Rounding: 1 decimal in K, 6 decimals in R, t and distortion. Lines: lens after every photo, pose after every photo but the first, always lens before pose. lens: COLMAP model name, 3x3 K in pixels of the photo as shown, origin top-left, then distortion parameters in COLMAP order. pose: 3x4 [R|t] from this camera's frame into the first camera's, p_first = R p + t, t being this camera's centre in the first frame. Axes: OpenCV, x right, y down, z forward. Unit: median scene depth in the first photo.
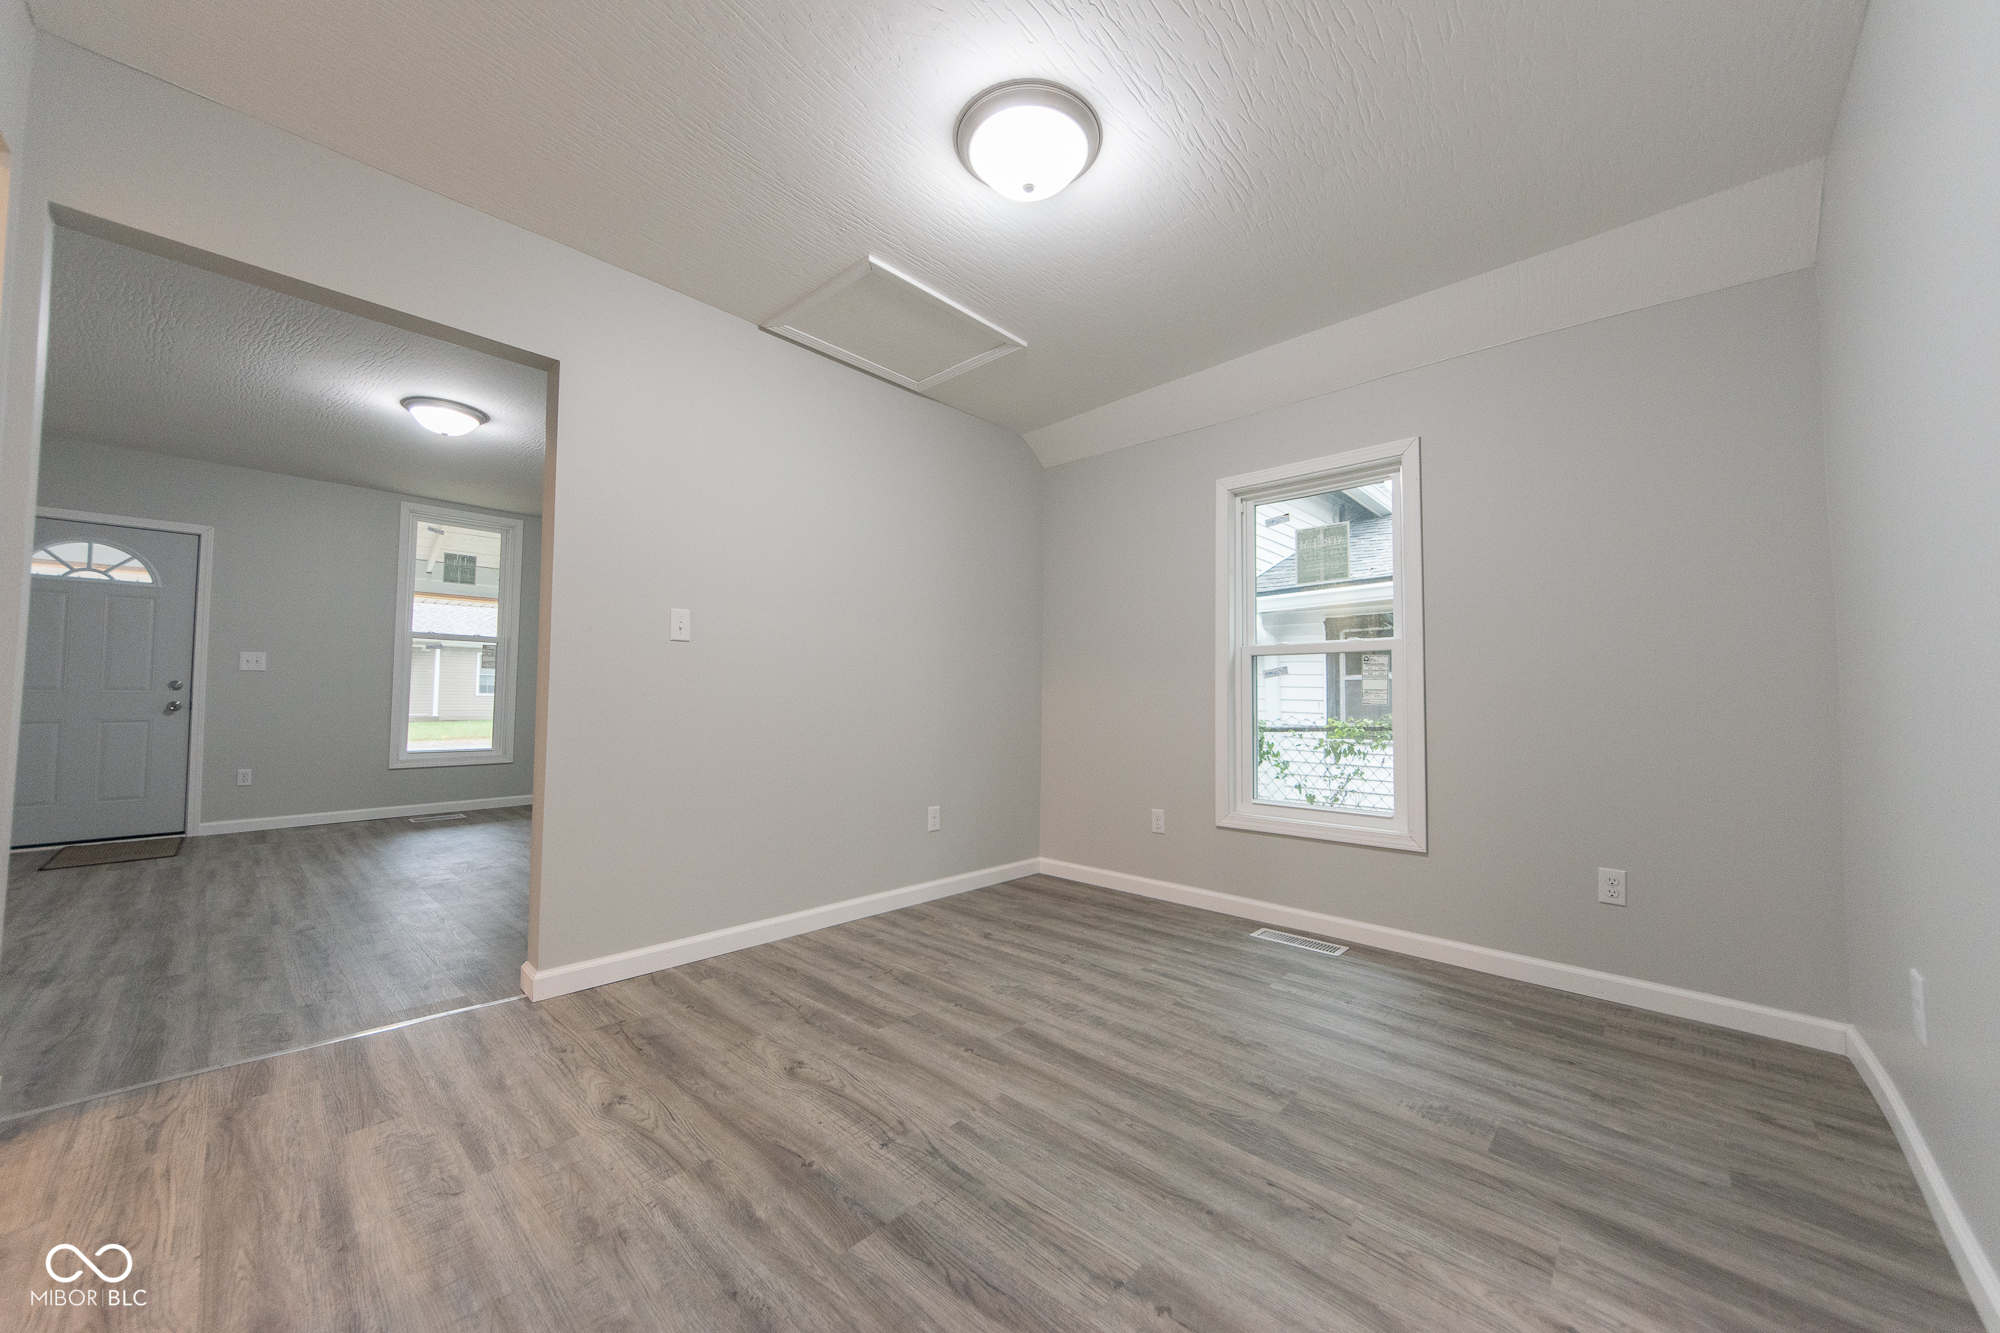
lens RADIAL K [[723.8, 0, 1009.0], [0, 723.8, 664.3], [0, 0, 1]] dist [-0.002110, -0.000172]
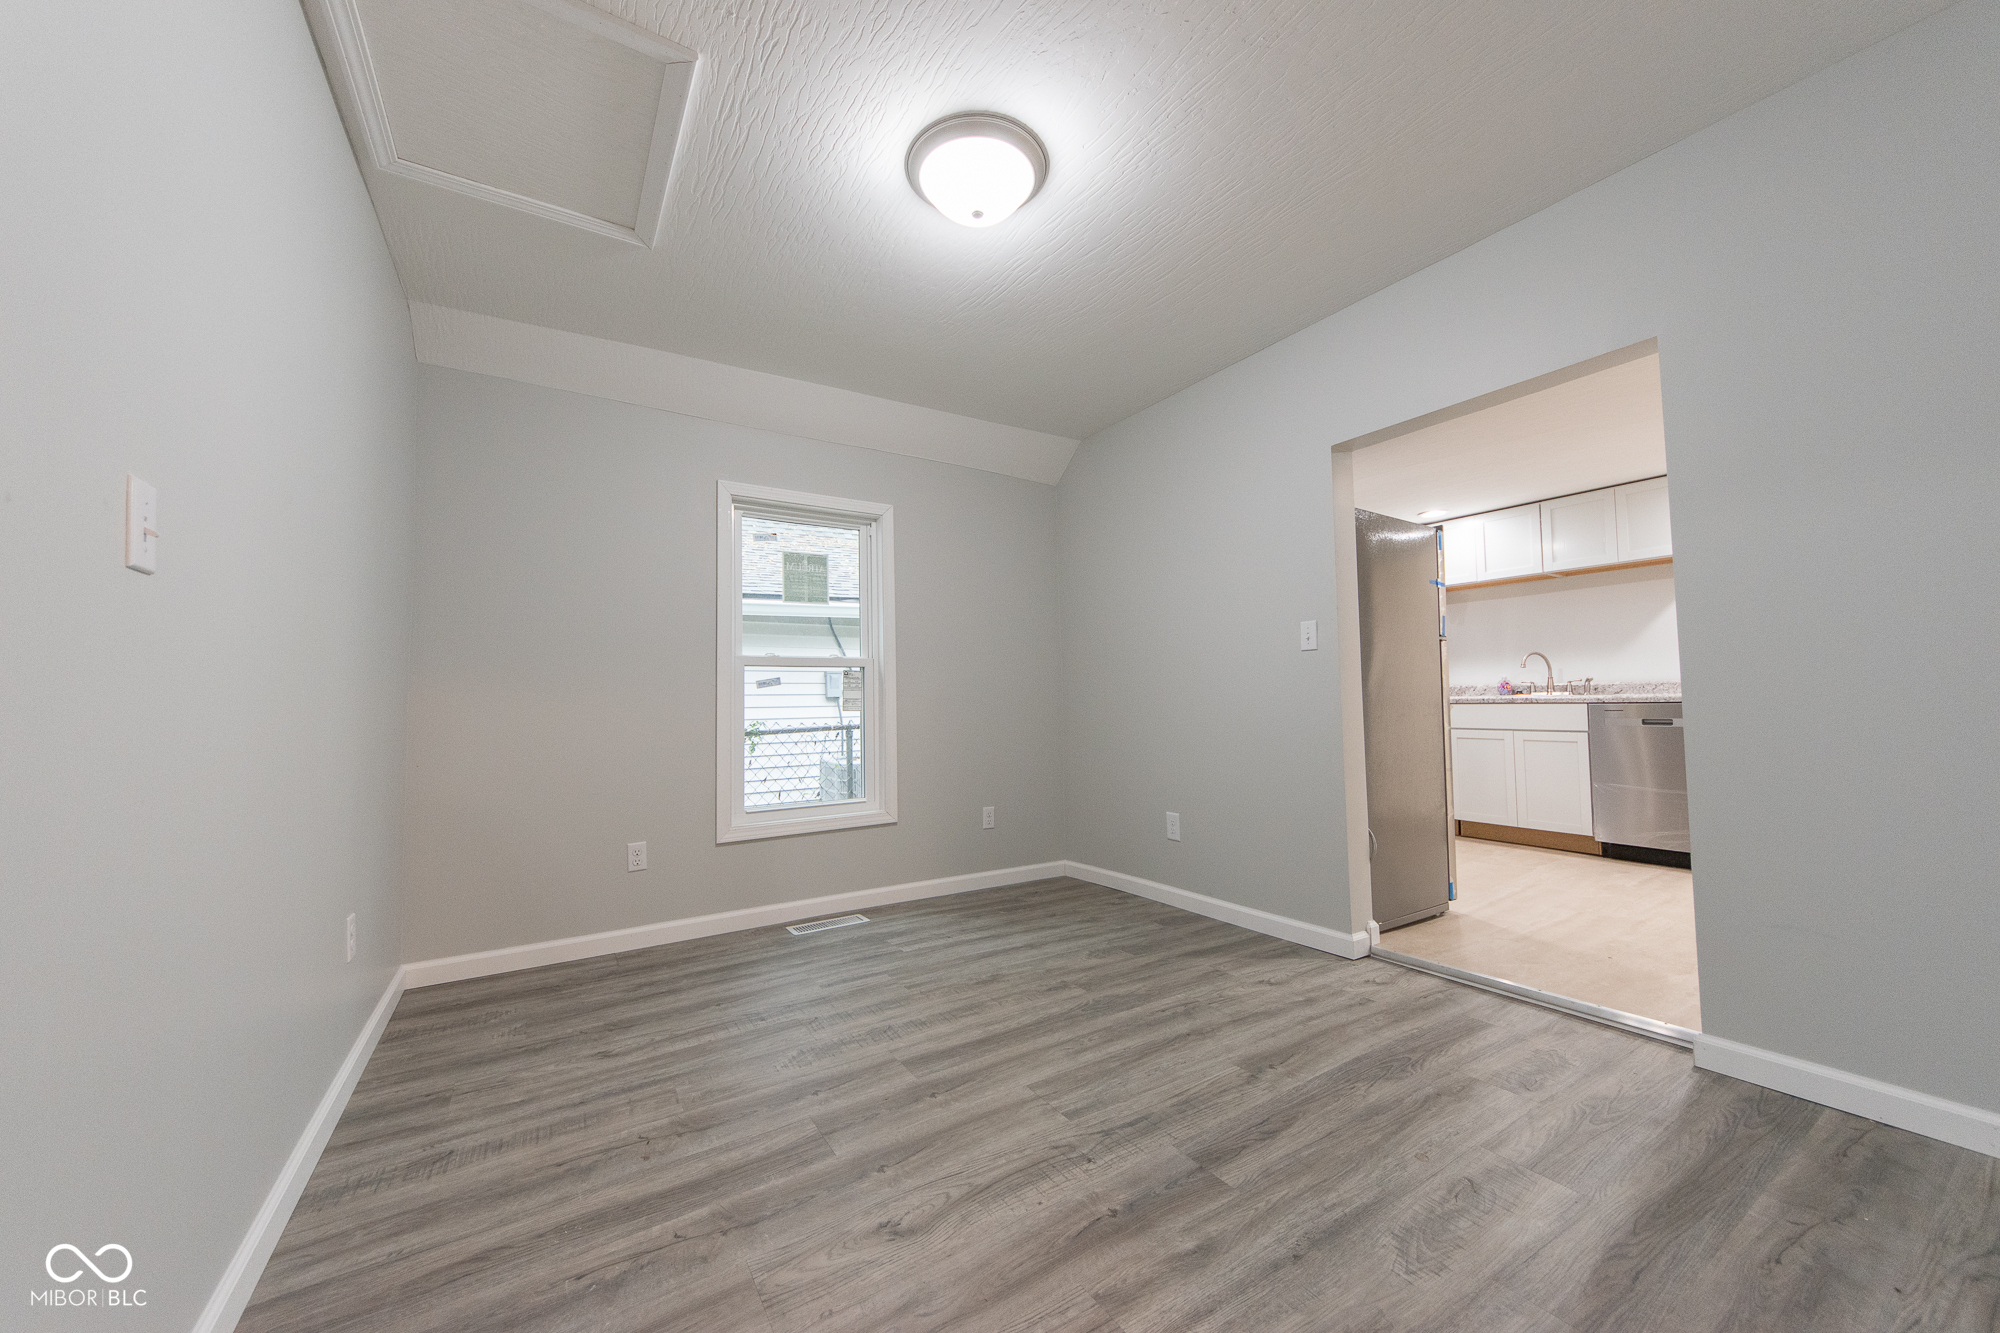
lens RADIAL K [[723.8, 0, 1001.9], [0, 723.8, 670.4], [0, 0, 1]] dist [-0.002110, -0.000172]
pose [[0.265324, 0.027948, 0.963754, -0.820326], [-0.021920, 0.999496, -0.022950, 0.015224], [-0.963910, -0.015036, 0.265803, 0.603234]]
